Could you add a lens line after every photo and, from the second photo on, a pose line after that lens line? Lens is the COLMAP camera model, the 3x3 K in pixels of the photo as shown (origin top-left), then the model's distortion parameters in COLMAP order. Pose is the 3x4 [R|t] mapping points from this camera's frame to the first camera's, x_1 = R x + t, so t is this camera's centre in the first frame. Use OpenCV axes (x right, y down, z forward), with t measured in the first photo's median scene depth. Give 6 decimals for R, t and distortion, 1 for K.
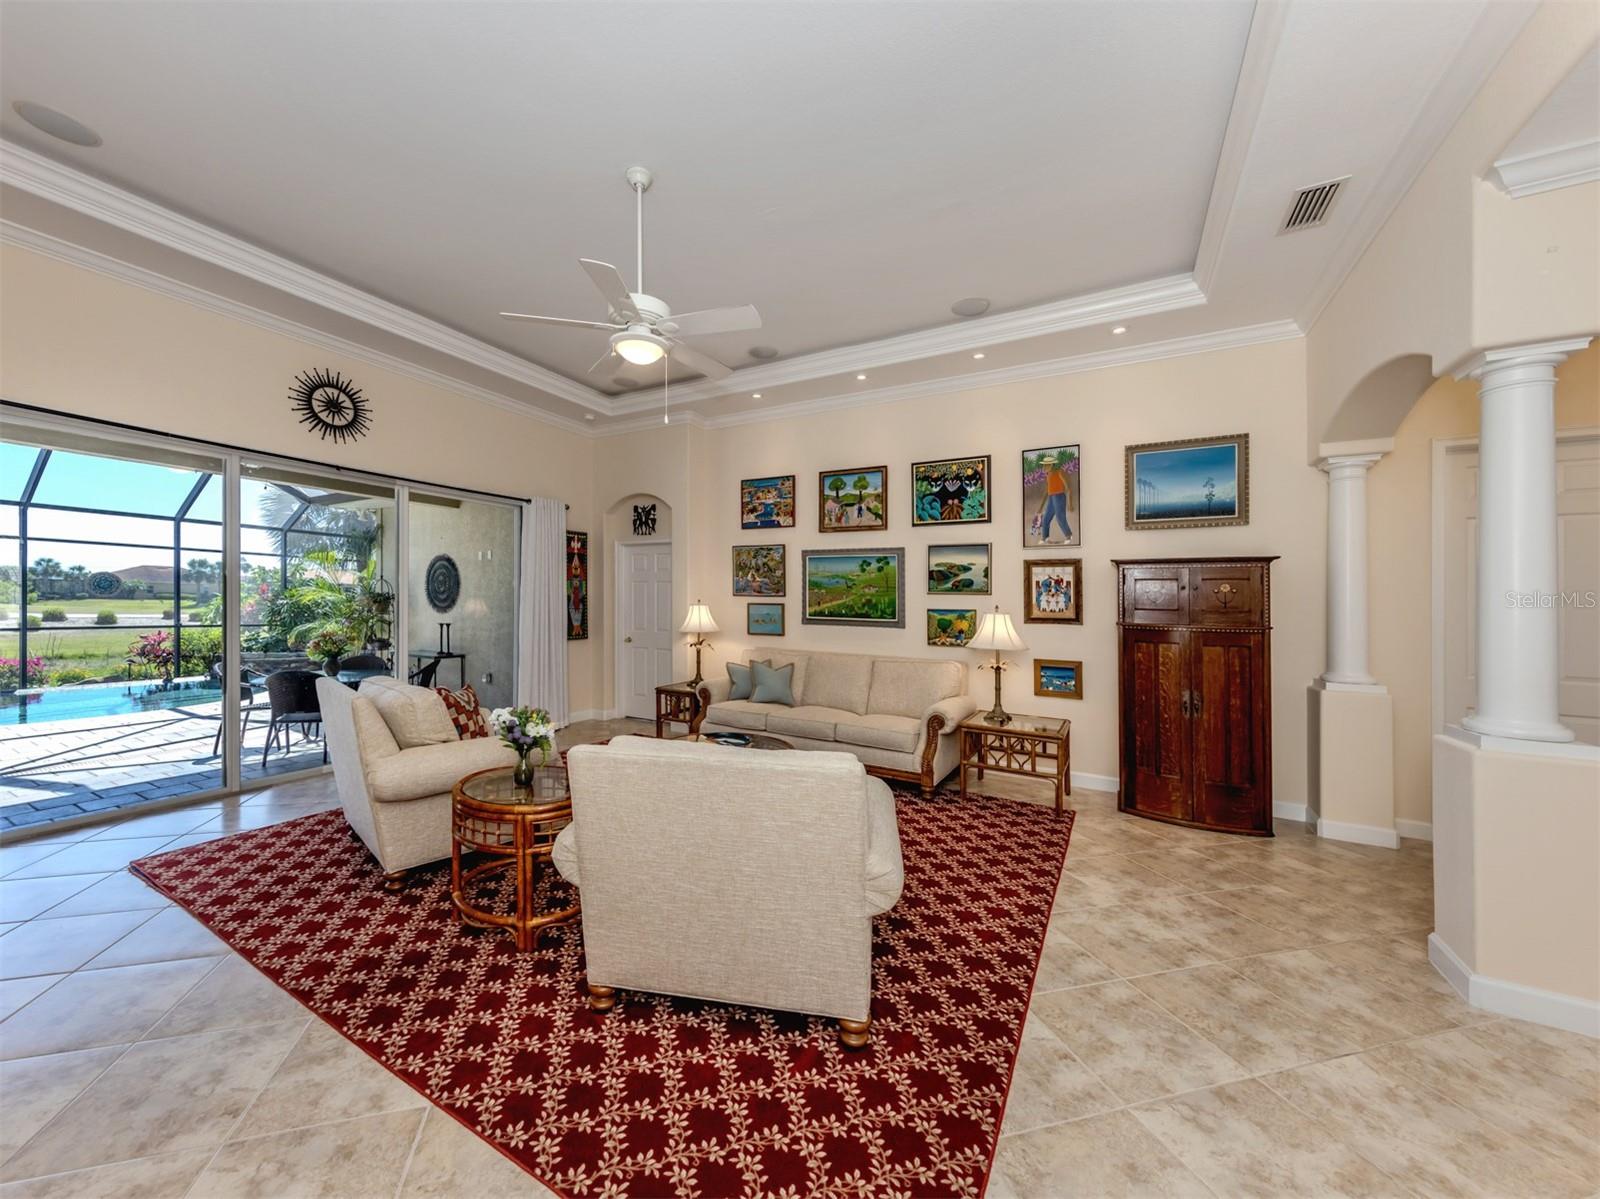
lens RADIAL K [[602.8, 0, 785.4], [0, 602.8, 624.4], [0, 0, 1]] dist [0.011163, -0.001949]
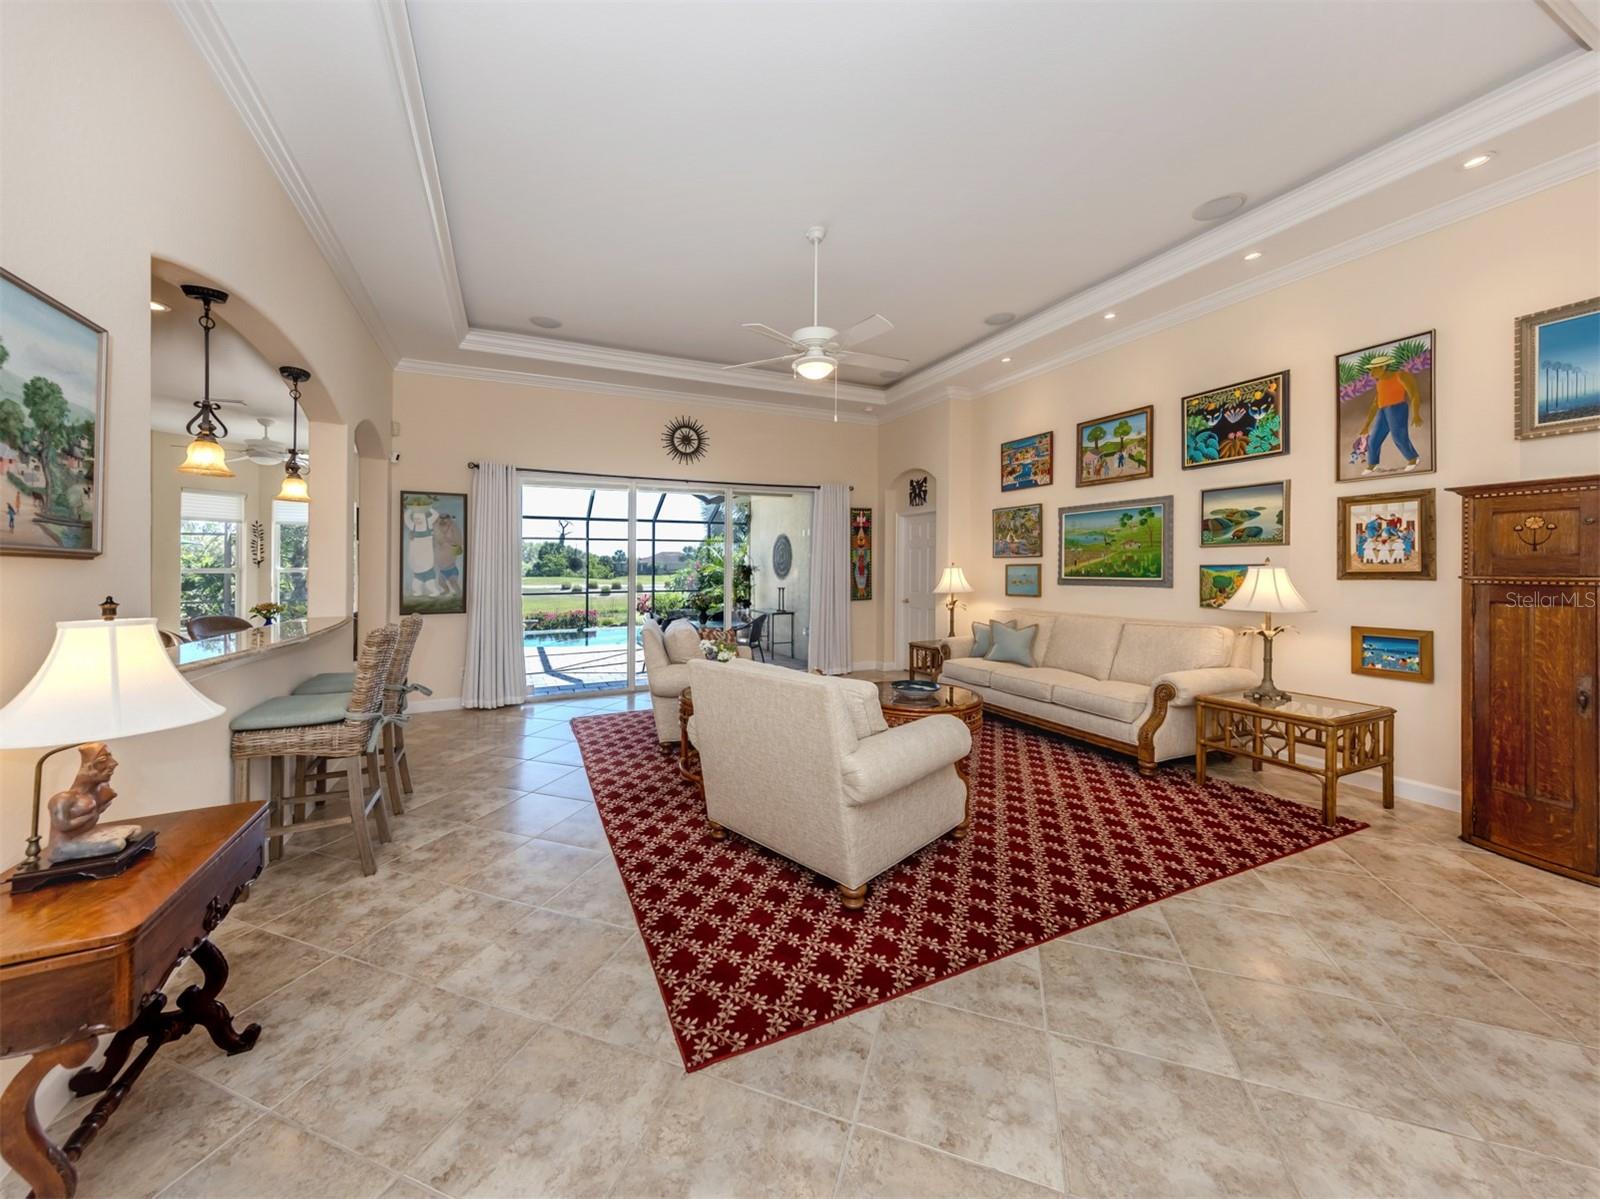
lens RADIAL K [[602.8, 0, 788.5], [0, 602.8, 588.8], [0, 0, 1]] dist [0.011163, -0.001949]
pose [[0.808854, -0.006342, -0.587975, 0.282761], [0.003571, 0.999976, -0.005874, 0.011698], [0.587999, 0.002652, 0.808858, -0.039065]]
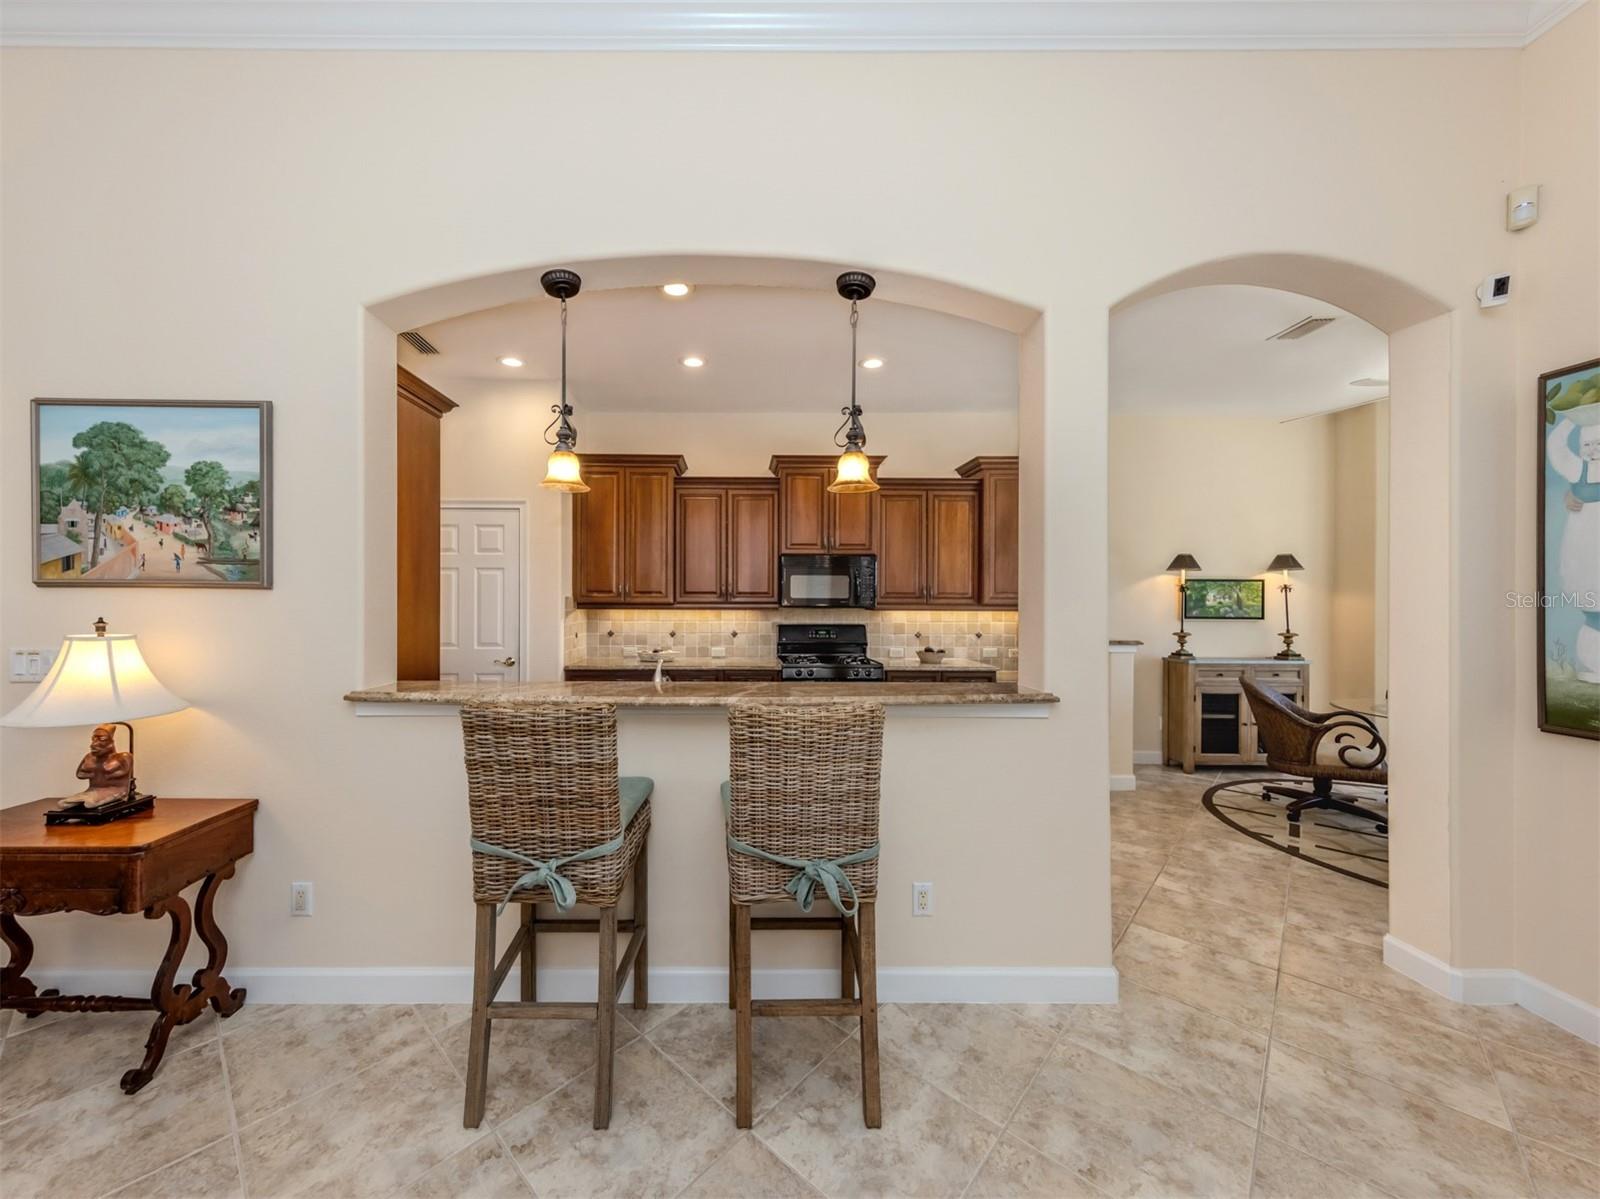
lens RADIAL K [[602.8, 0, 749.1], [0, 602.8, 598.9], [0, 0, 1]] dist [0.011163, -0.001949]
pose [[-0.873262, -0.023744, -0.486672, -0.299468], [-0.038047, 0.999085, 0.019527, -0.021350], [0.485763, 0.035568, -0.873367, 0.524176]]
